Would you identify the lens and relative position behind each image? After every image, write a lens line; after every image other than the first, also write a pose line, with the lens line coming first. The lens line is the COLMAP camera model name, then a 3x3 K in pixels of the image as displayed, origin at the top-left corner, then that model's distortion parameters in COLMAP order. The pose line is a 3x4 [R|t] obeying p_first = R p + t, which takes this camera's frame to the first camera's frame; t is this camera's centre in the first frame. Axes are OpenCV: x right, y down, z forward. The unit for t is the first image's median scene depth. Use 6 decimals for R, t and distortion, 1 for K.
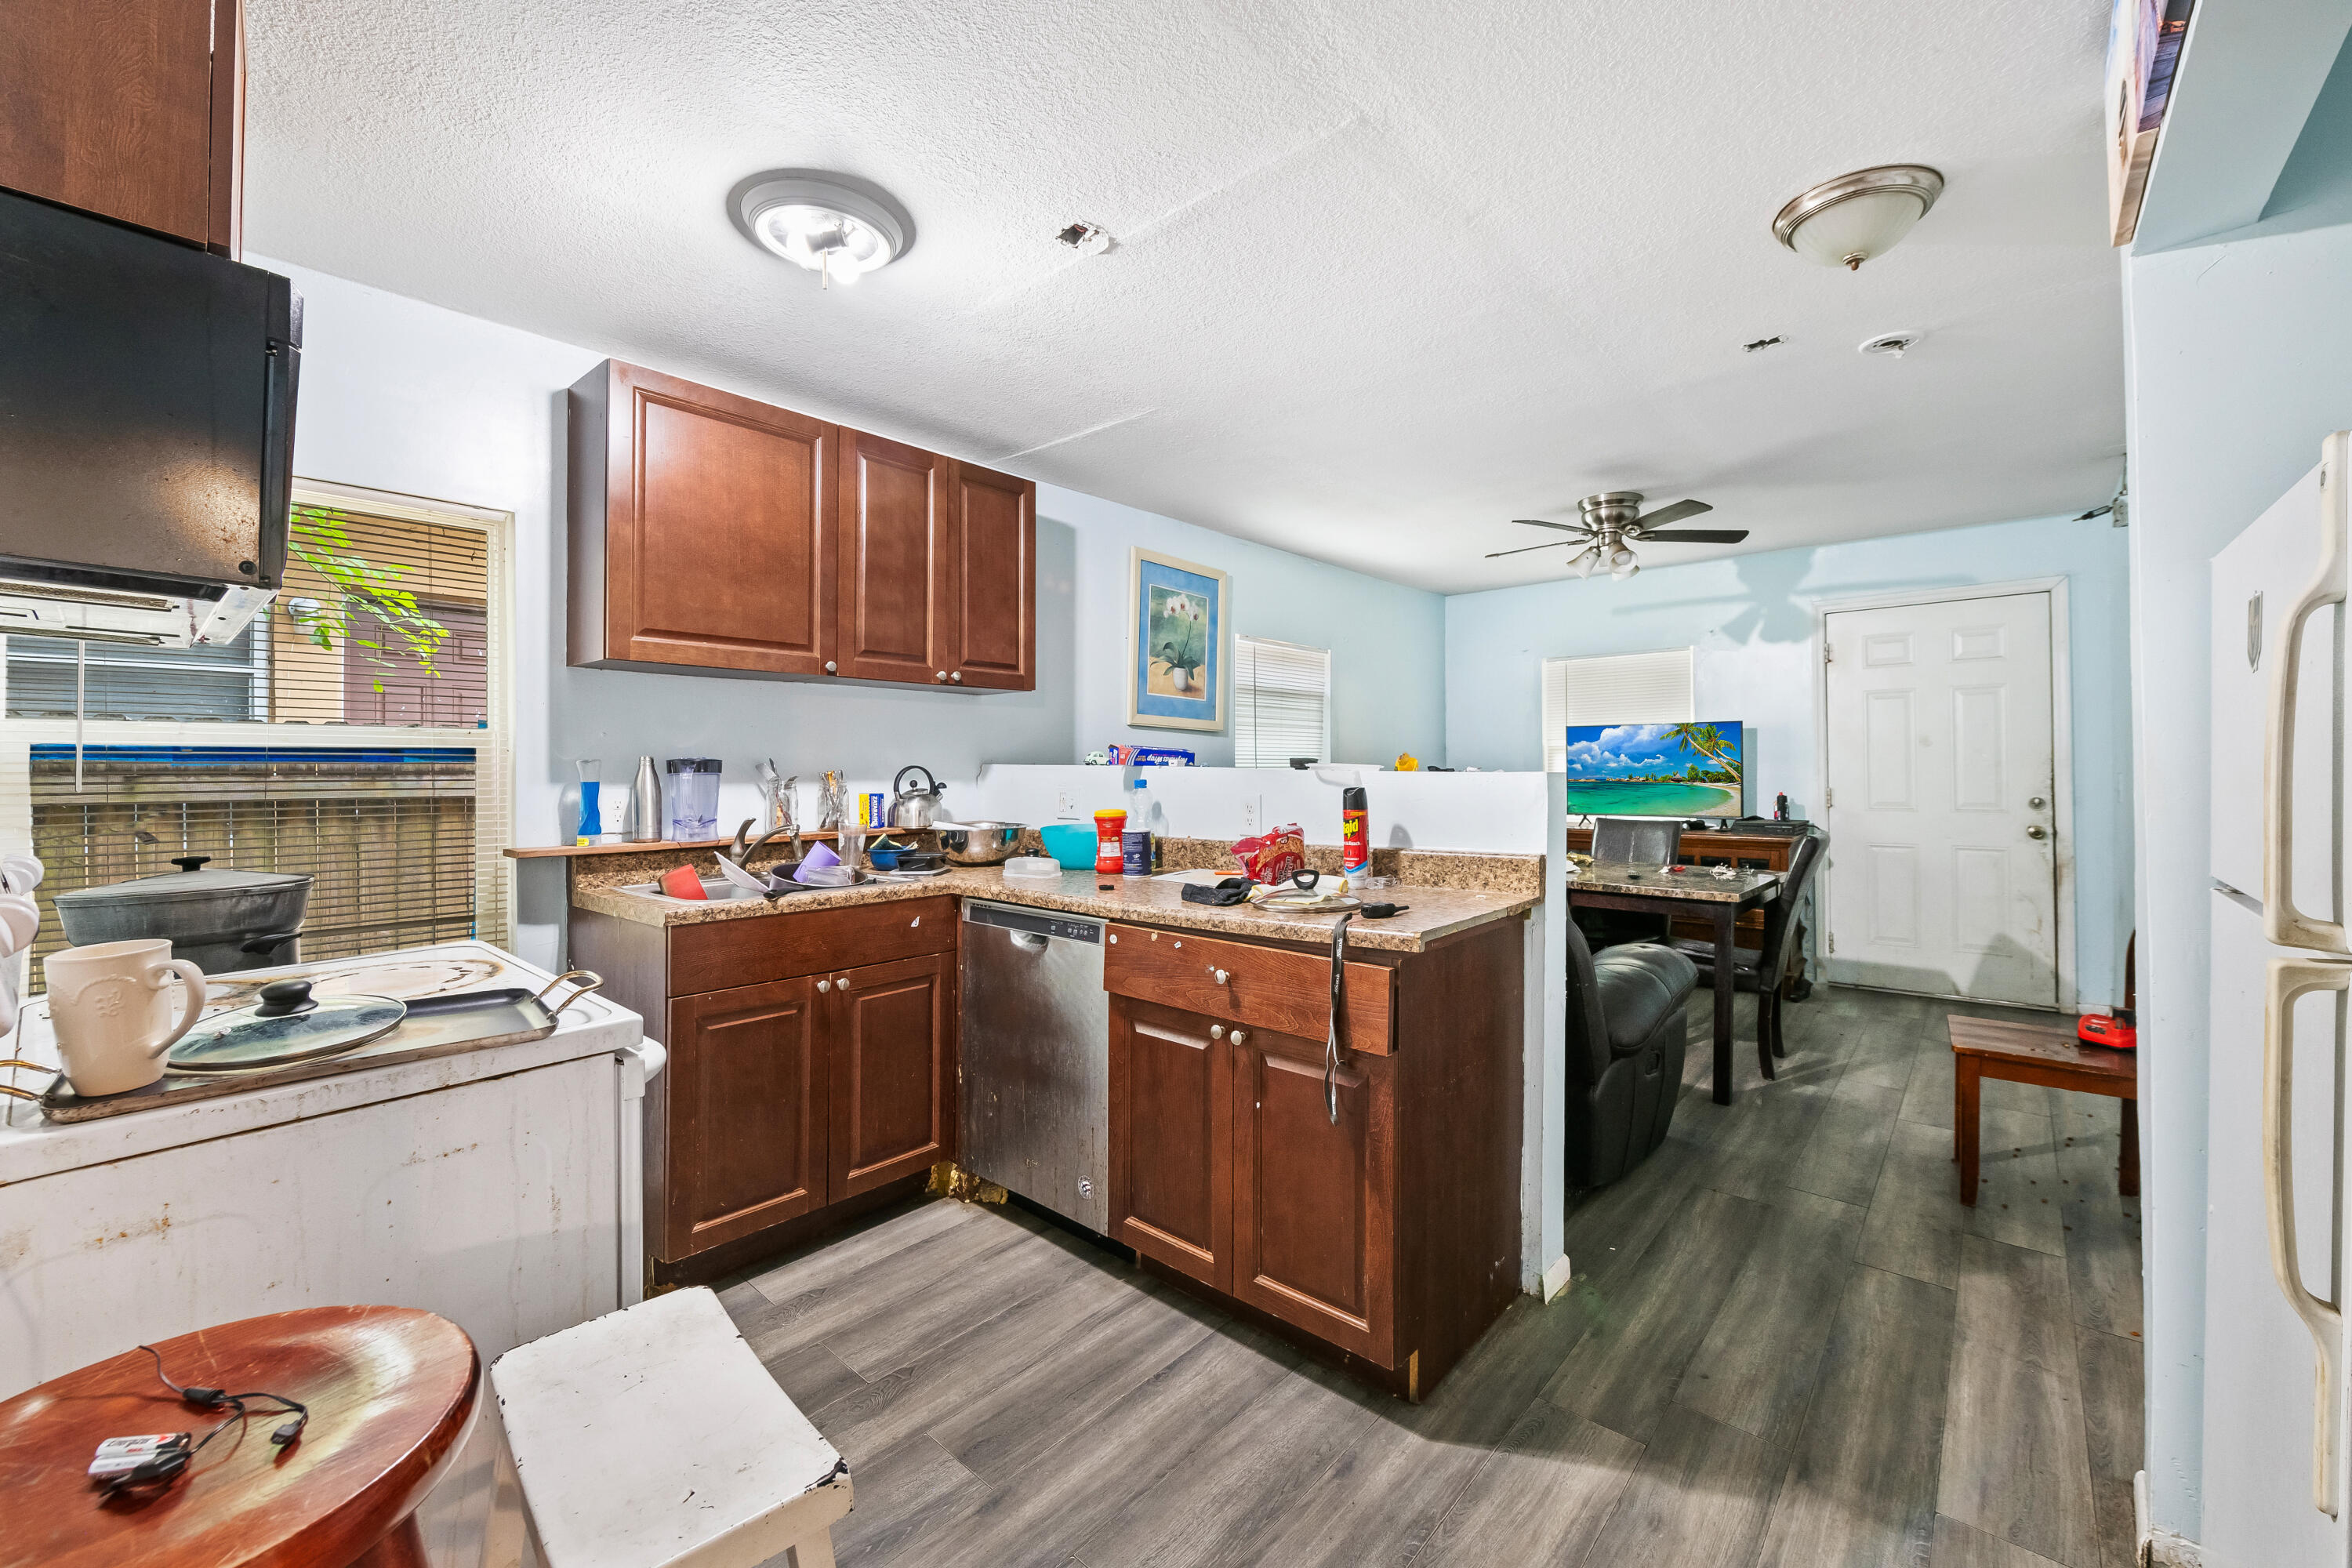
lens RADIAL K [[925.4, 0, 1190.4], [0, 925.4, 762.5], [0, 0, 1]] dist [-0.011967, -0.000465]
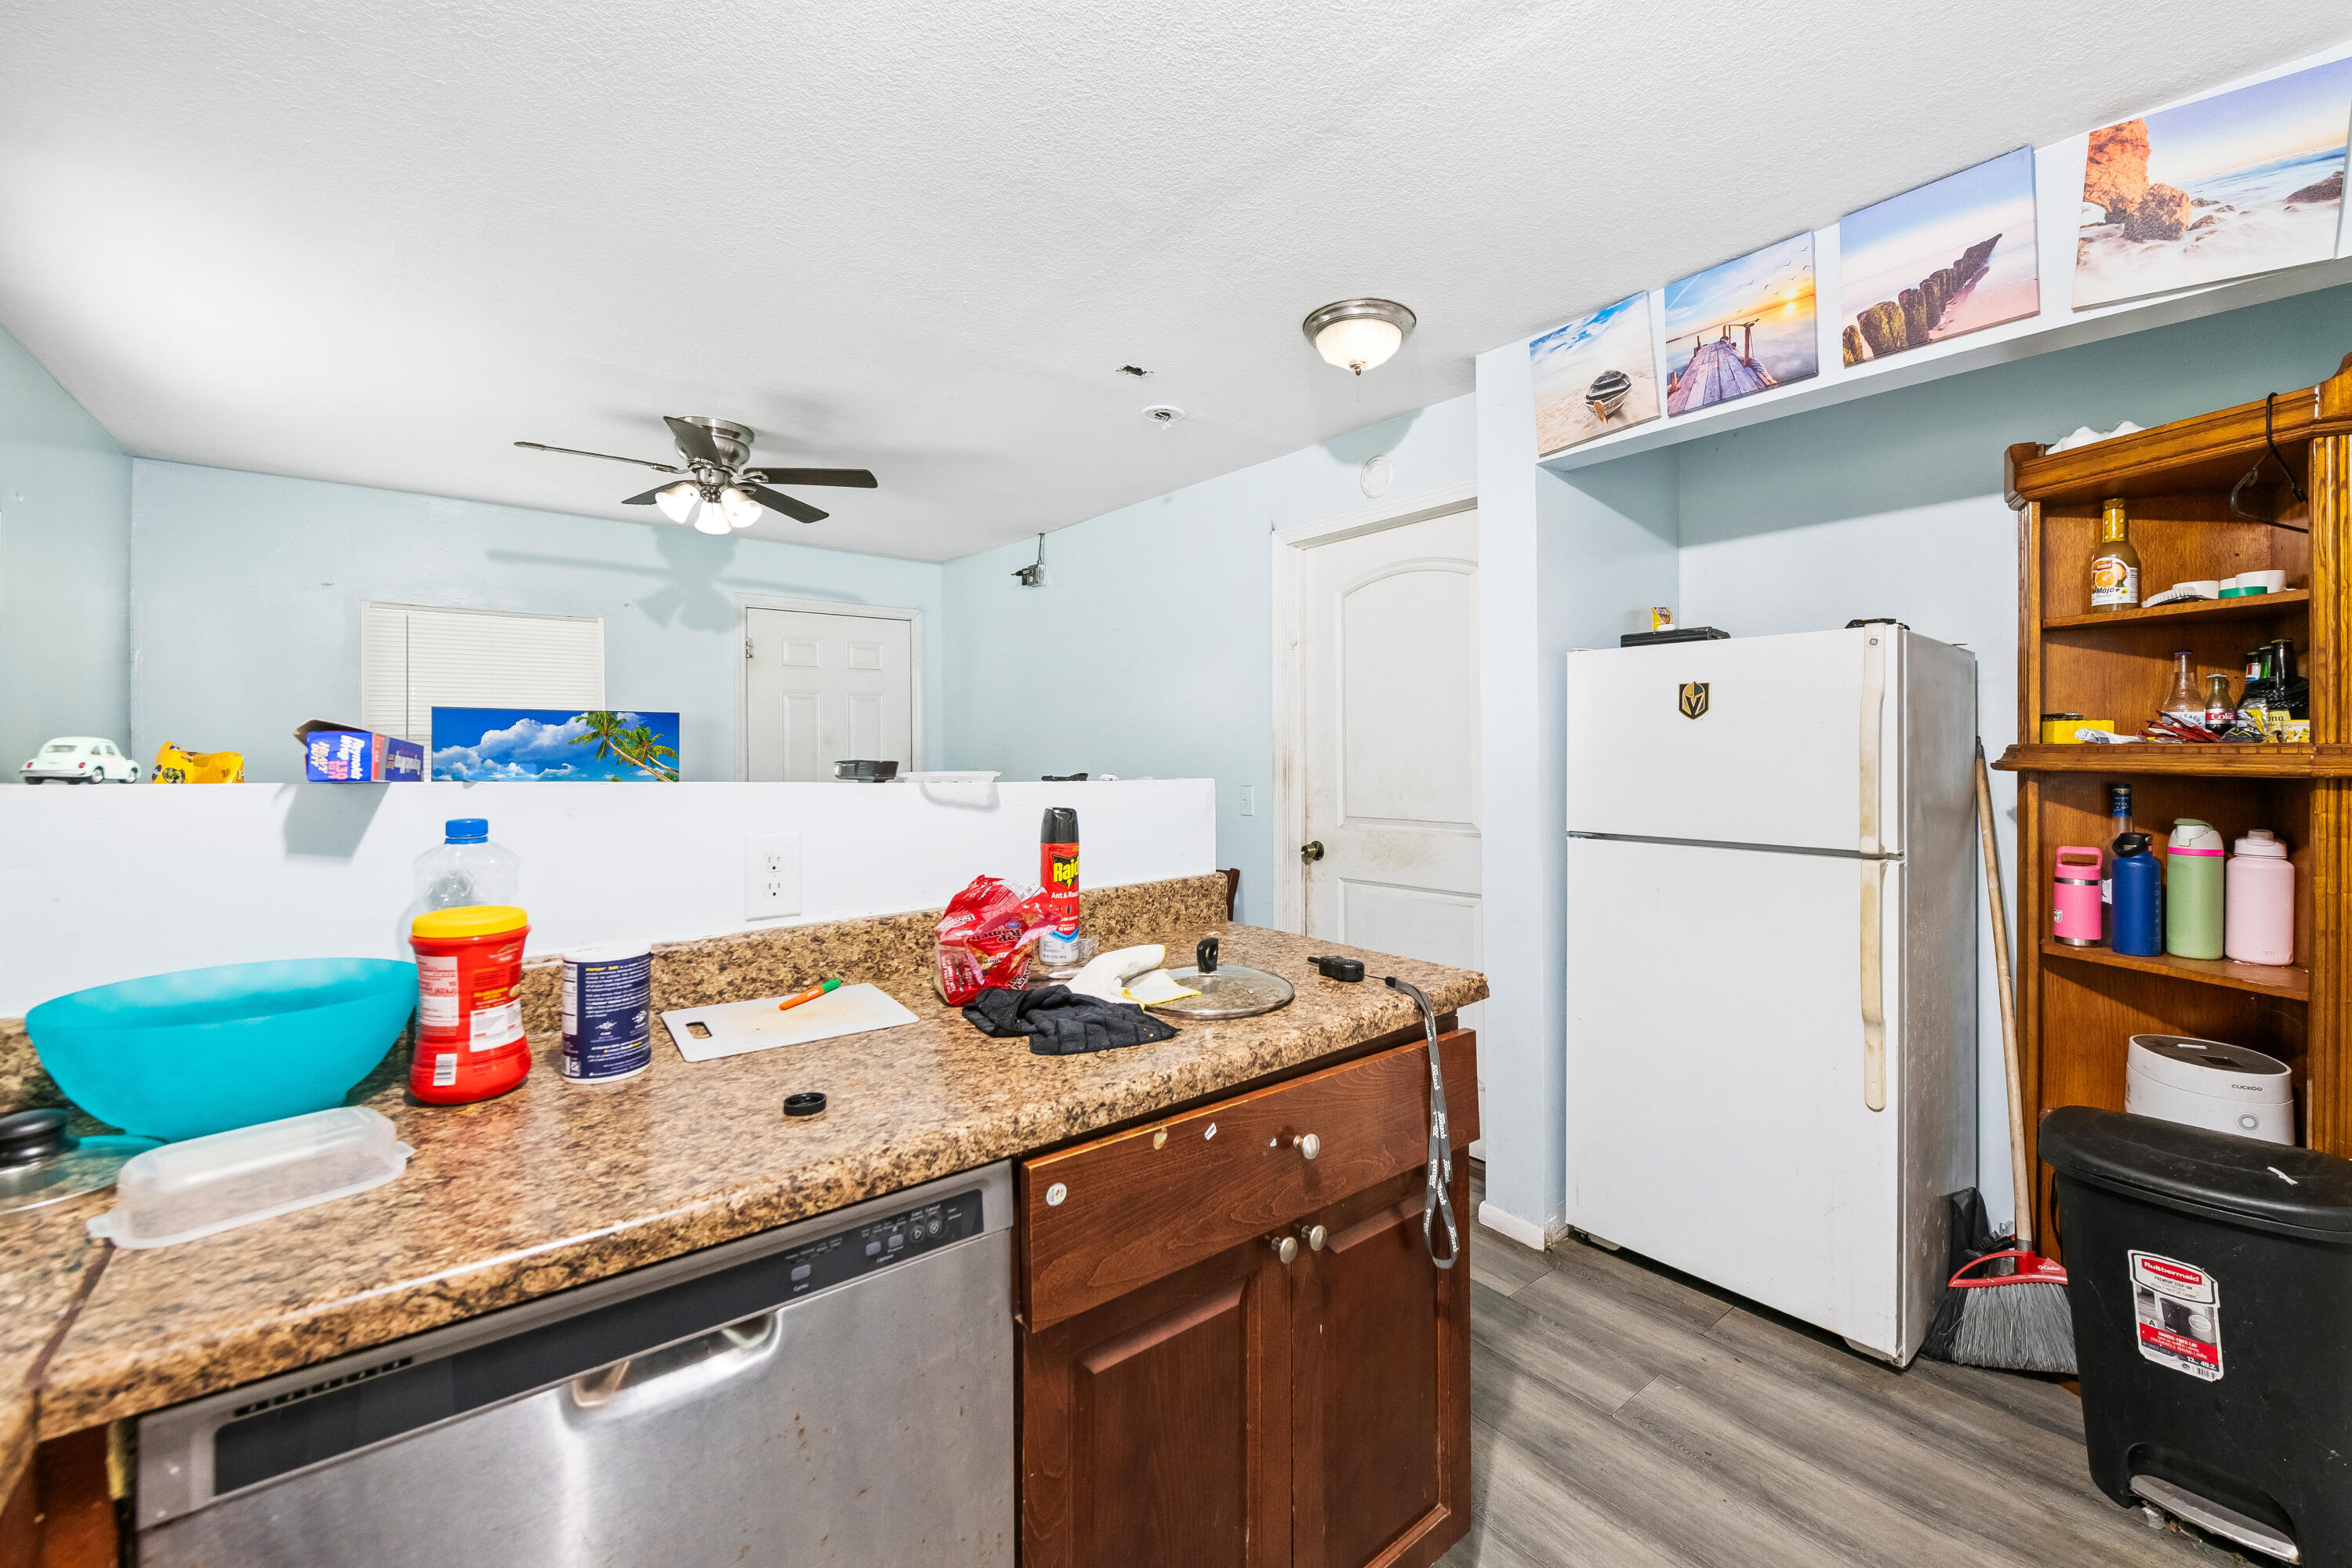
lens RADIAL K [[948.1, 0, 1183.2], [0, 948.1, 756.0], [0, 0, 1]] dist [0.001321, -0.000031]
pose [[0.178729, -0.000712, 0.983898, -0.239457], [0.001733, 0.999998, 0.000409, -0.005119], [-0.983897, 0.001632, 0.178730, 0.412943]]
